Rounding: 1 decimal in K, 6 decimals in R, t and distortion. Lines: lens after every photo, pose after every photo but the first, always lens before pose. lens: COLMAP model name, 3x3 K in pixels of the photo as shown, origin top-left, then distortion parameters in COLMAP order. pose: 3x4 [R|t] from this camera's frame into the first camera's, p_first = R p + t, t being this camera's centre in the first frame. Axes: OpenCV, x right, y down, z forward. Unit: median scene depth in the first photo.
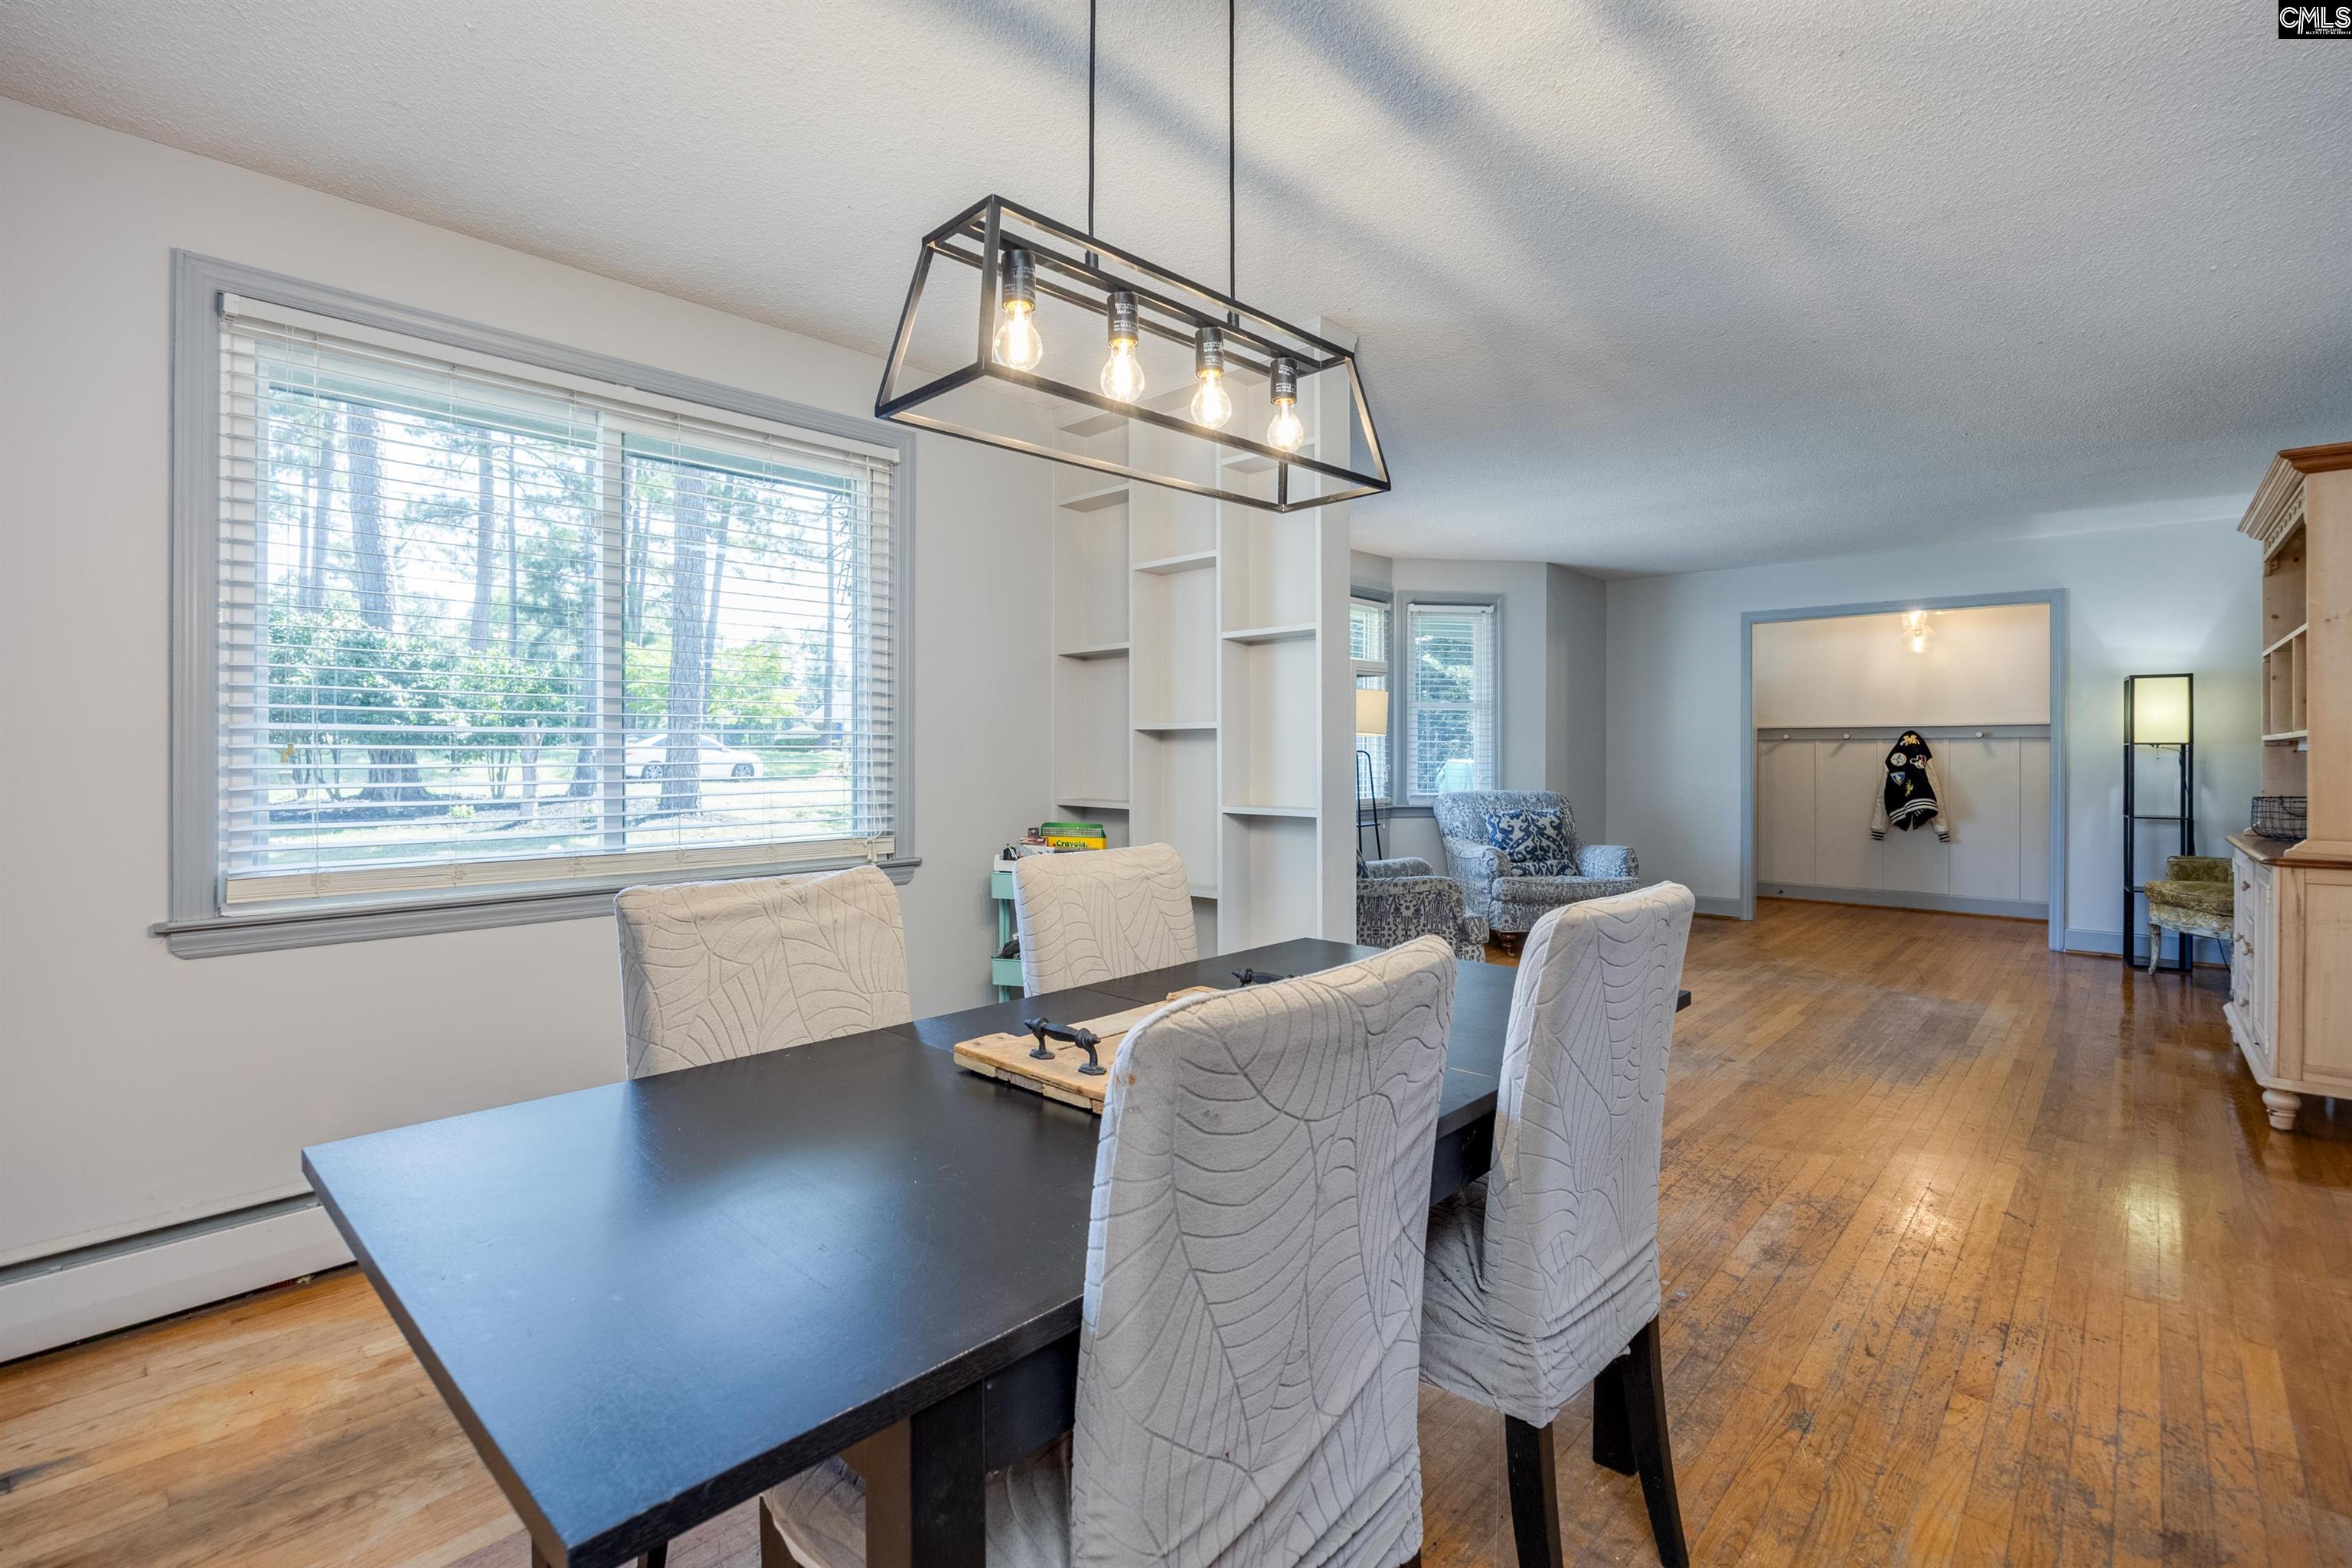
lens RADIAL K [[1062.3, 0, 1179.8], [0, 1062.3, 750.3], [0, 0, 1]] dist [-0.003102, -0.000554]
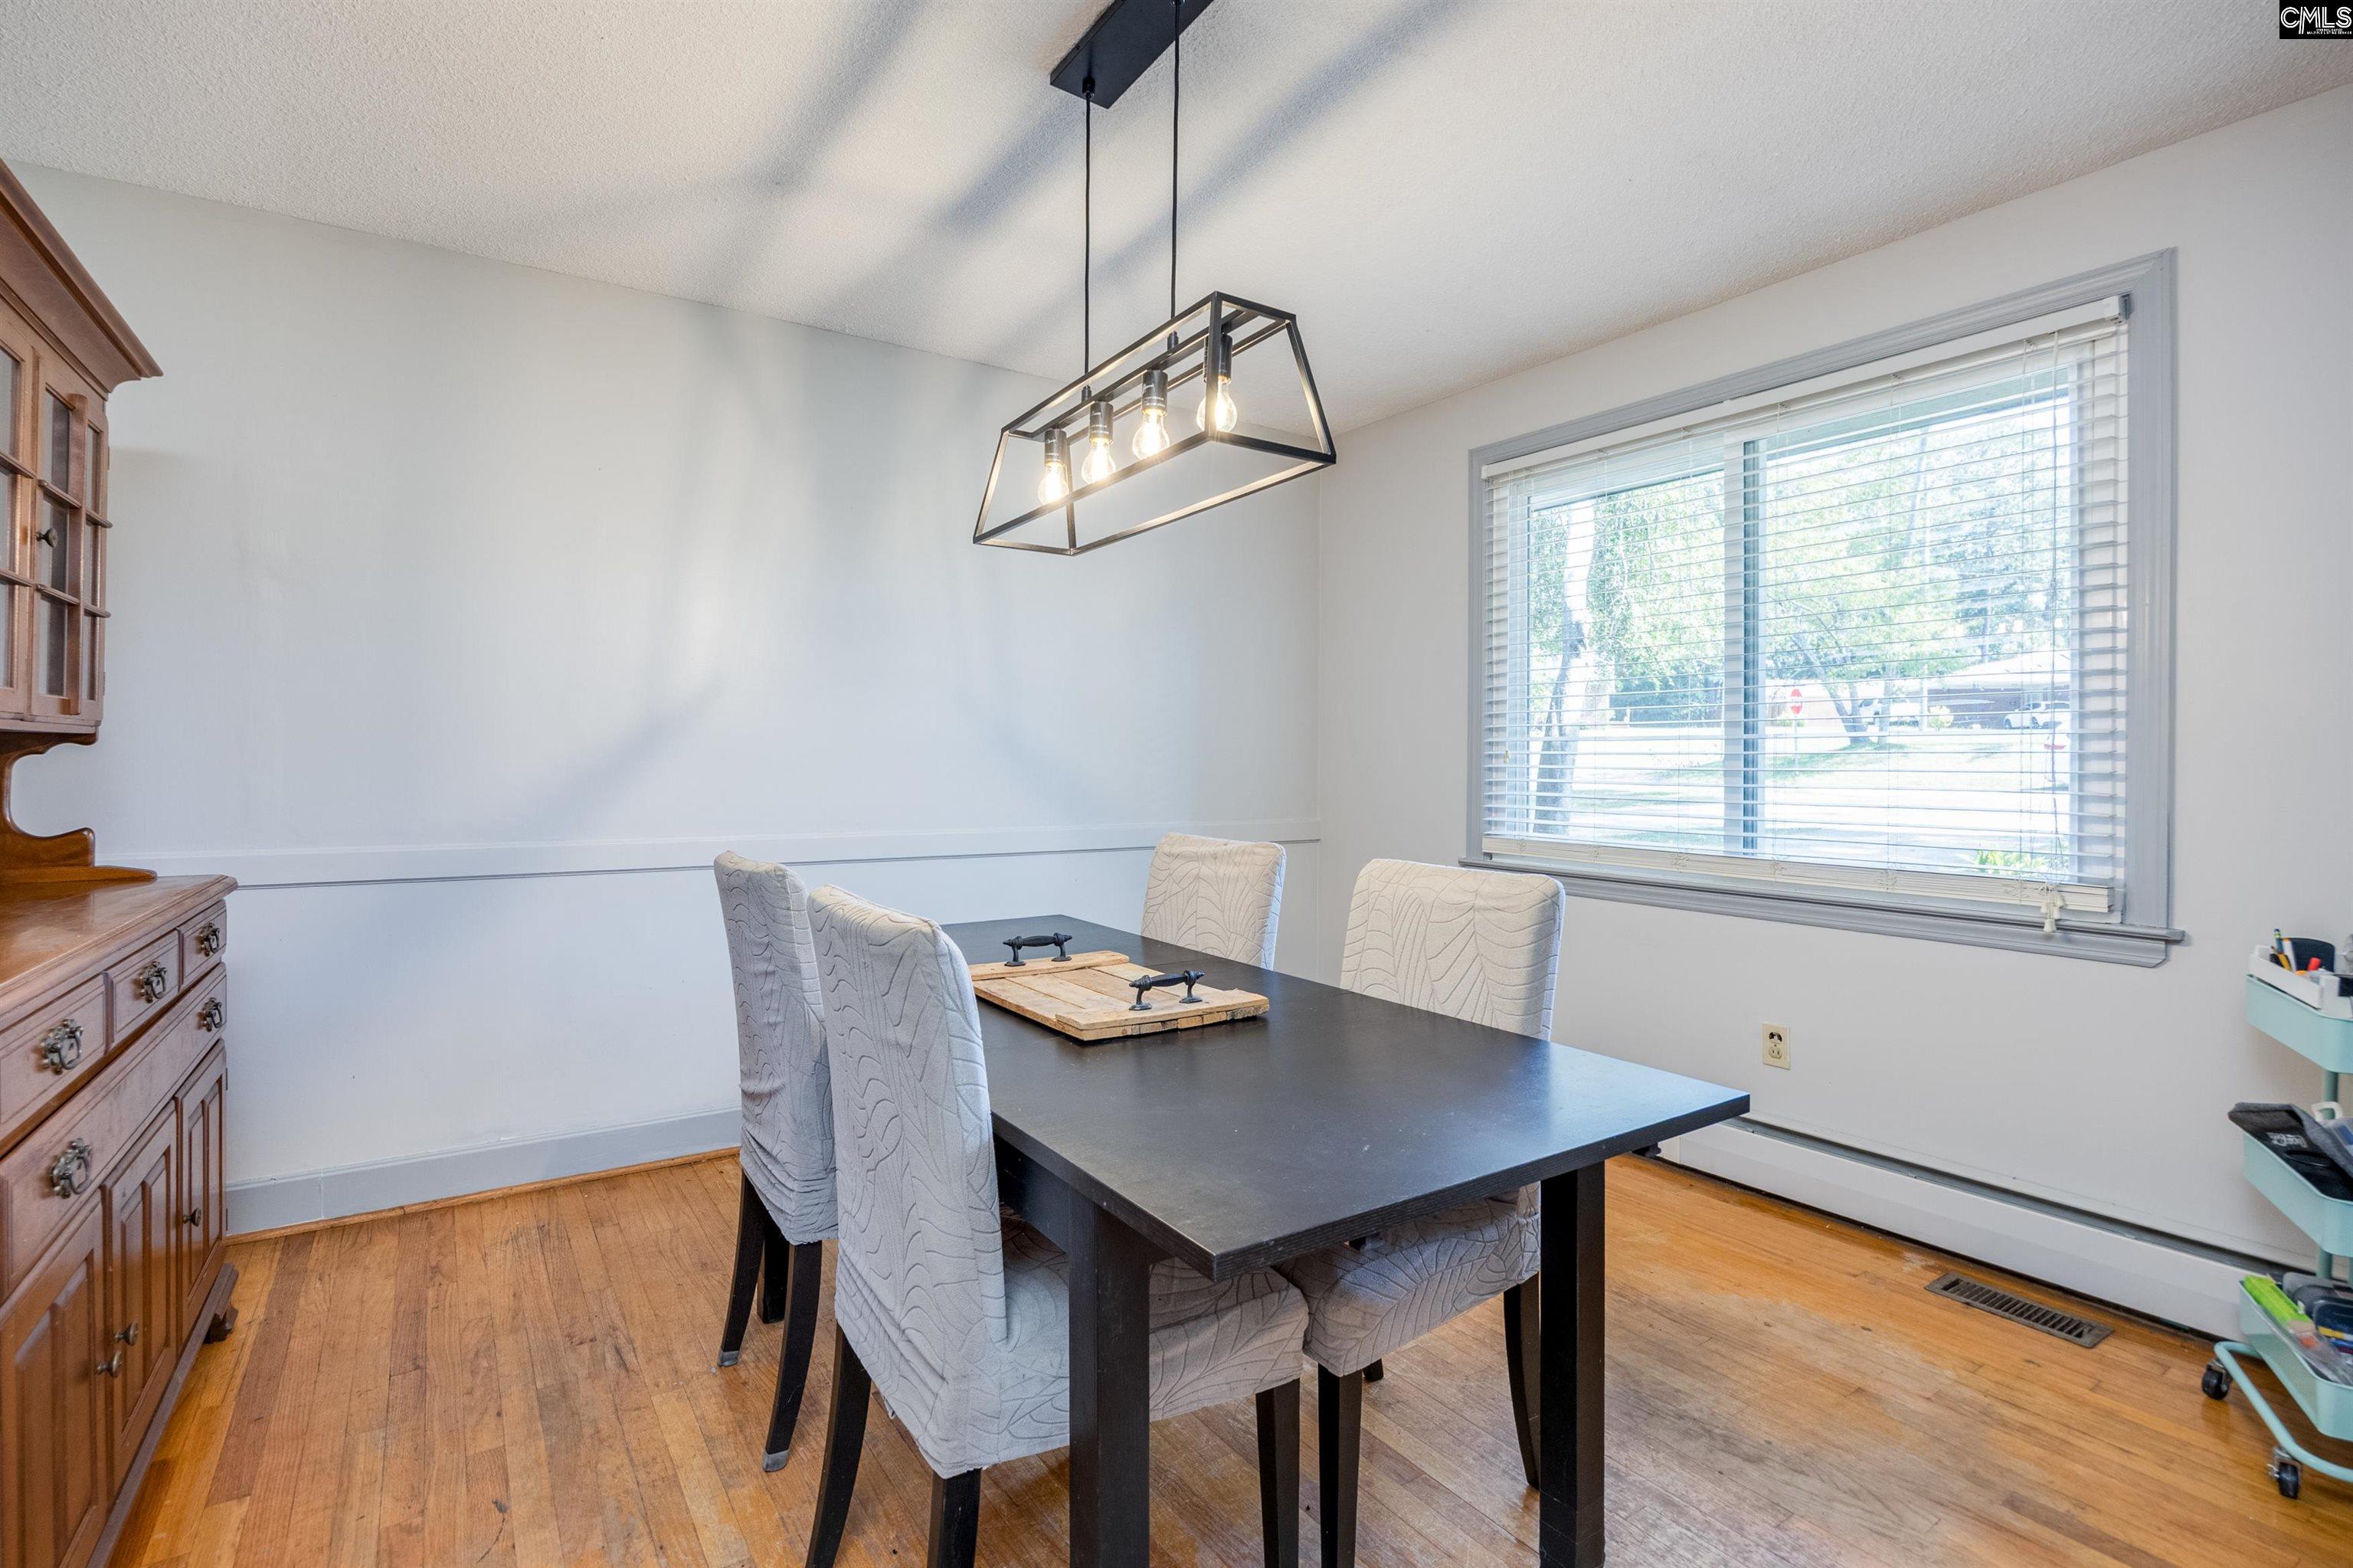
lens RADIAL K [[1131.2, 0, 1175.6], [0, 1131.2, 756.7], [0, 0, 1]] dist [-0.000676, 0.000061]
pose [[-0.227354, 0.003043, -0.973807, 0.706223], [-0.002613, 0.999990, 0.003735, -0.001496], [0.973809, 0.003394, -0.227344, 0.783063]]
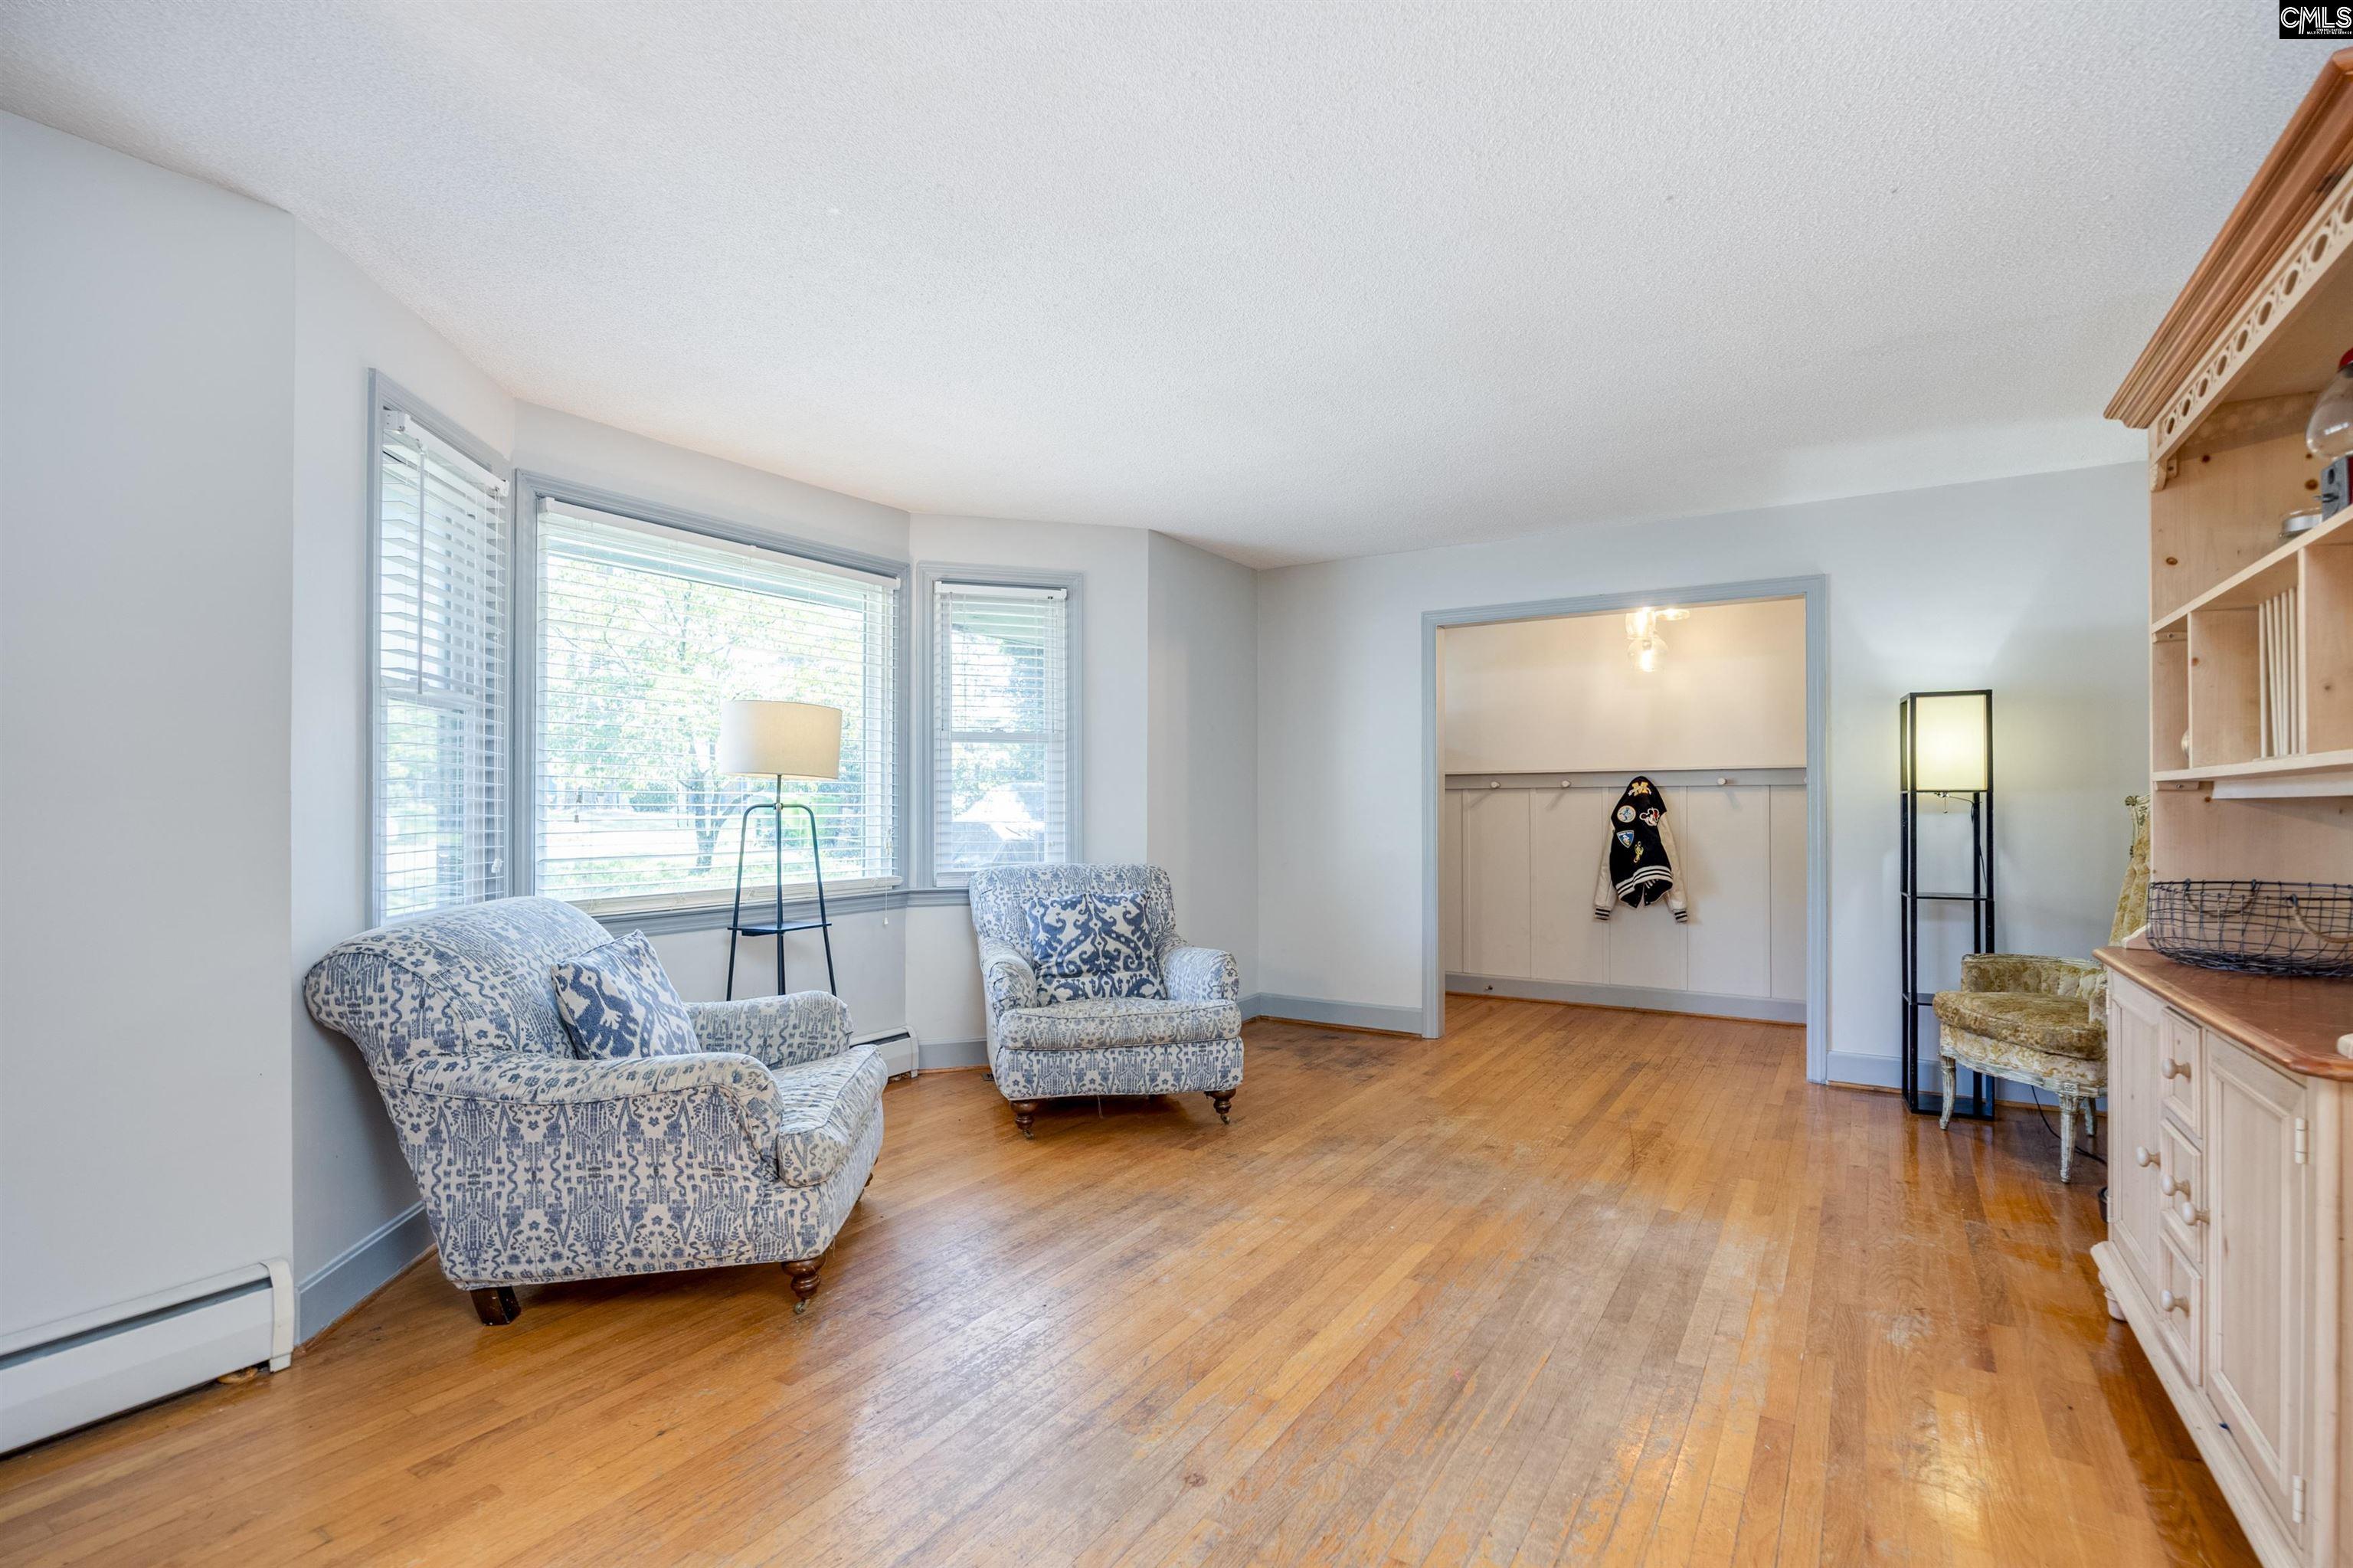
lens RADIAL K [[1087.4, 0, 1172.4], [0, 1087.4, 798.9], [0, 0, 1]] dist [-0.002066, 0.000285]
pose [[0.986209, -0.001834, 0.165493, 0.269437], [0.002818, 0.999980, -0.005706, 0.001480], [-0.165479, 0.006094, 0.986194, 0.337514]]
